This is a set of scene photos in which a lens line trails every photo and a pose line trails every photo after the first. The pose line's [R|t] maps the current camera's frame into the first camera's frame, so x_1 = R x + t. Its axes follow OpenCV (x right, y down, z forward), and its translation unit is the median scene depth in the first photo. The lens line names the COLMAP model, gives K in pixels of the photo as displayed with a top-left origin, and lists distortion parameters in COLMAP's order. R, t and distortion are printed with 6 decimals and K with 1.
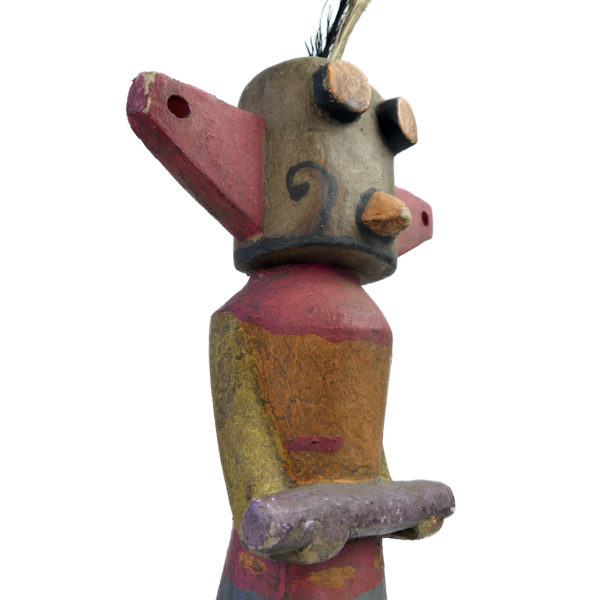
lens RADIAL K [[559.5, 0, 287.3], [0, 559.5, 294.0], [0, 0, 1]] dist [-0.019192, -0.010161]
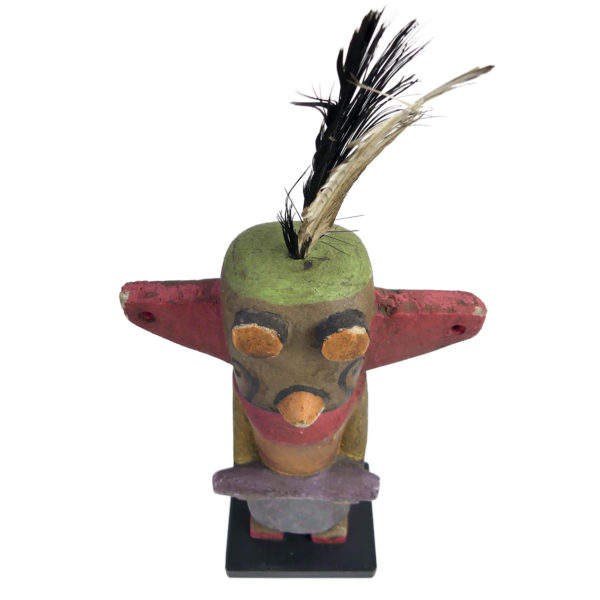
lens RADIAL K [[595.4, 0, 300.0], [0, 595.4, 300.0], [0, 0, 1]] dist [-0.017342, -0.008180]
pose [[0.700566, 0.522930, -0.485543, 0.737166], [0.160272, 0.547734, 0.821158, -1.442845], [0.695356, -0.653094, 0.299913, 0.799255]]
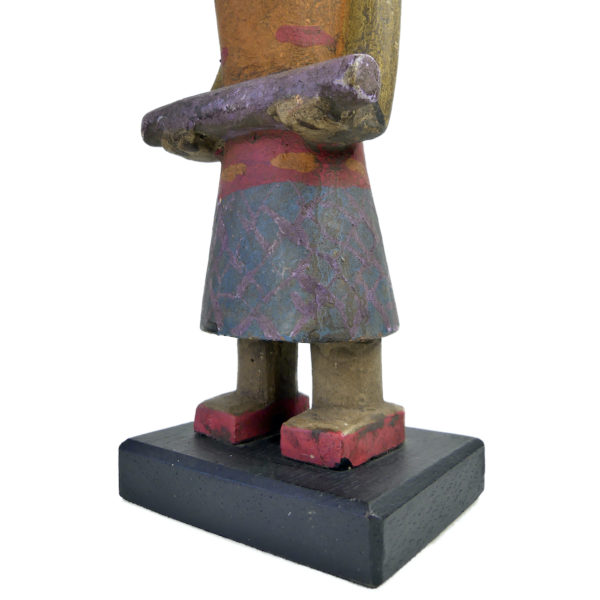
lens RADIAL K [[559.5, 0, 287.3], [0, 559.5, 294.0], [0, 0, 1]] dist [-0.019192, -0.010161]
pose [[0.125518, -0.008770, -0.992053, 1.116569], [0.200855, 0.979478, 0.016754, 0.696531], [0.971547, -0.201361, 0.124703, 0.857518]]
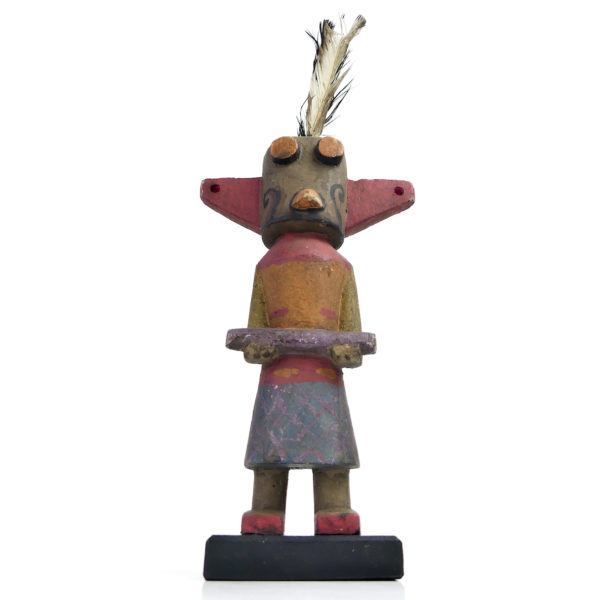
lens RADIAL K [[641.0, 0, 300.6], [0, 641.0, 265.5], [0, 0, 1]] dist [-0.010289, -0.006471]
pose [[0.713612, -0.291795, -0.636878, 1.611907], [0.145504, 0.951034, -0.272695, 0.729302], [0.685263, 0.101930, 0.721127, -0.647500]]
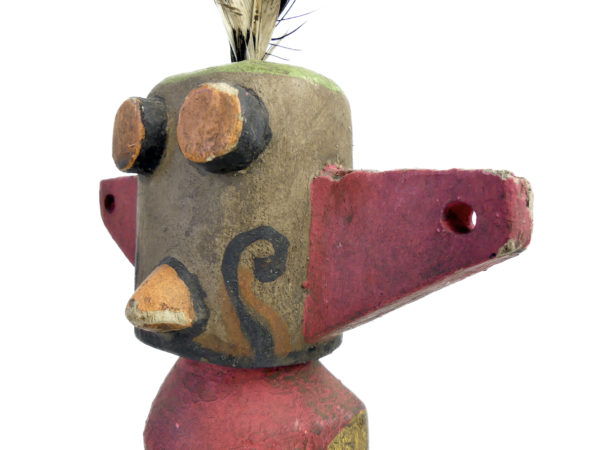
lens RADIAL K [[564.1, 0, 300.0], [0, 564.1, 225.0], [0, 0, 1]] dist [-0.070749, -0.000009]
pose [[0.118578, 0.015812, -0.992819, 0.970118], [0.192758, 0.980485, 0.038638, -0.244318], [0.974055, -0.195956, 0.113216, 1.180425]]
